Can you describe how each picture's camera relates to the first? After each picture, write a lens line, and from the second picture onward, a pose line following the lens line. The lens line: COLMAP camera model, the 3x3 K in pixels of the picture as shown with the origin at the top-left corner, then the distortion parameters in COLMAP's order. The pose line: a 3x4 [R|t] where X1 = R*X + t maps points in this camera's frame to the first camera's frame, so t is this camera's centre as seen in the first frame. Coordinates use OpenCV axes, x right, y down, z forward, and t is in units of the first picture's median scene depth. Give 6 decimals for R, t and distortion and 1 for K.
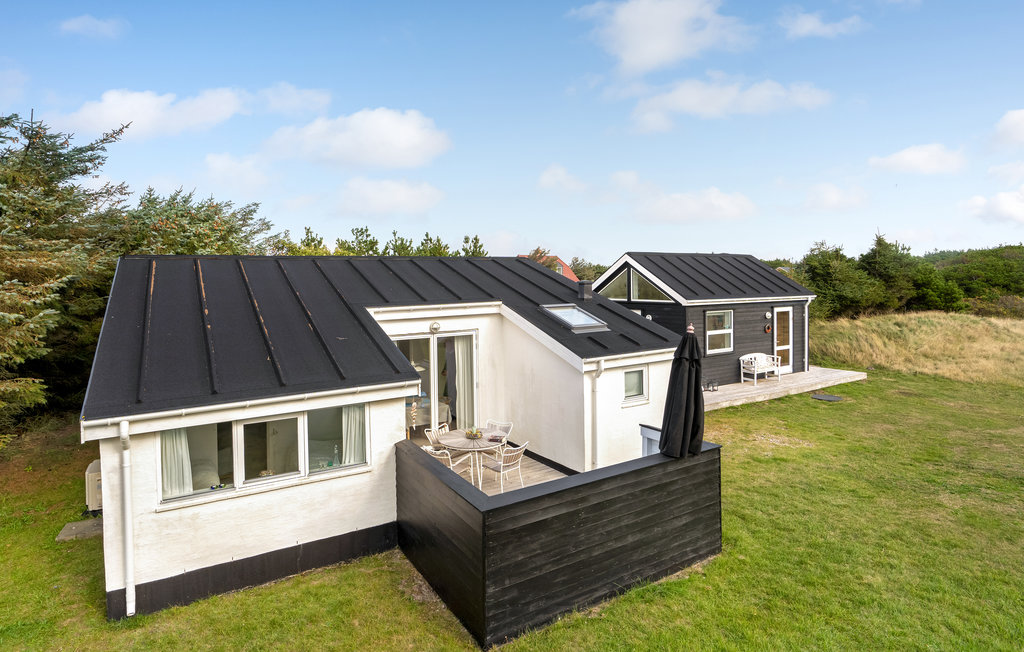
lens RADIAL K [[573.3, 0, 509.6], [0, 573.3, 281.8], [0, 0, 1]] dist [-0.019541, -0.000333]
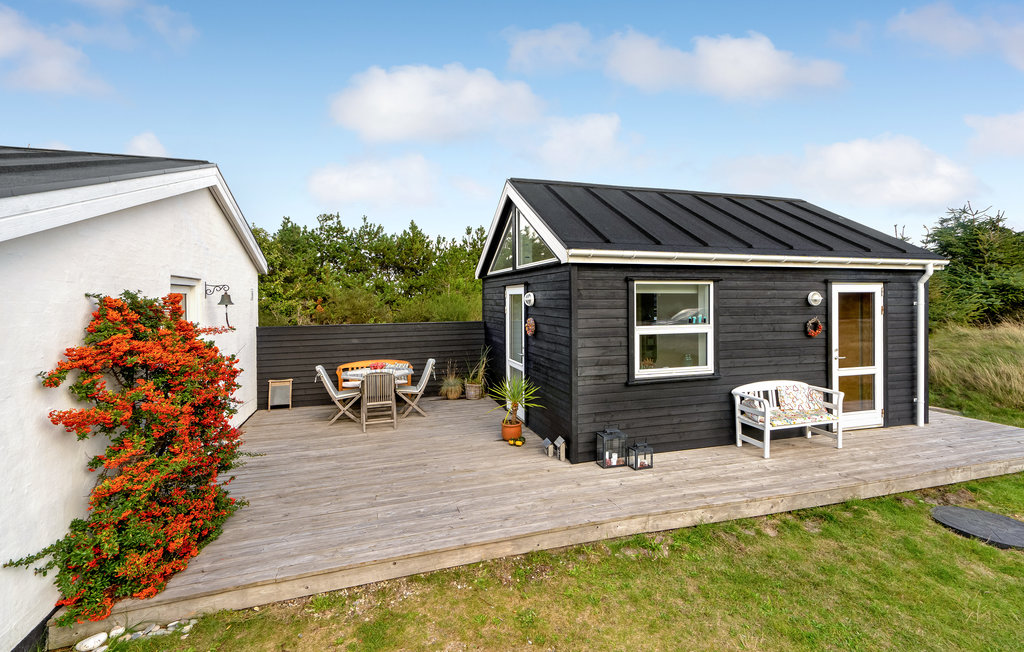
lens RADIAL K [[458.0, 0, 509.9], [0, 458.0, 299.6], [0, 0, 1]] dist [0.020242, 0.000577]
pose [[0.965067, 0.005938, -0.261936, 0.314099], [-0.006135, 0.999981, 0.000065, 0.060648], [0.261931, 0.001544, 0.965085, 0.579098]]
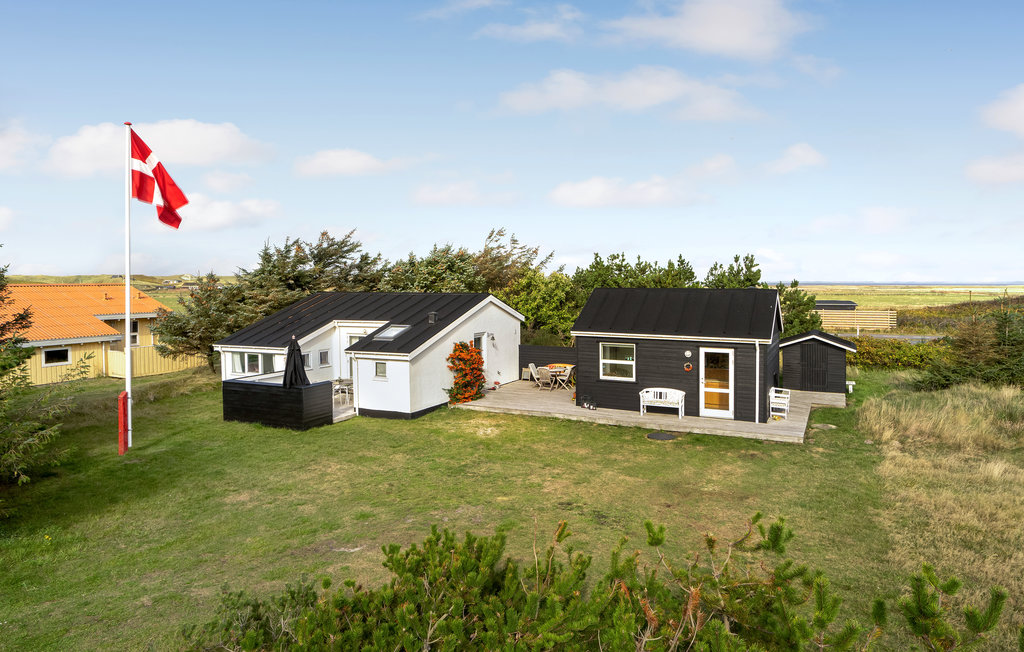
lens RADIAL K [[675.1, 0, 512.0], [0, 675.1, 326.0], [0, 0, 1]] dist [0.001600, 0.000607]
pose [[0.514321, 0.072636, -0.854516, 1.292097], [-0.012414, 0.996933, 0.077270, -0.077106], [0.857508, -0.029134, 0.513645, 0.132311]]
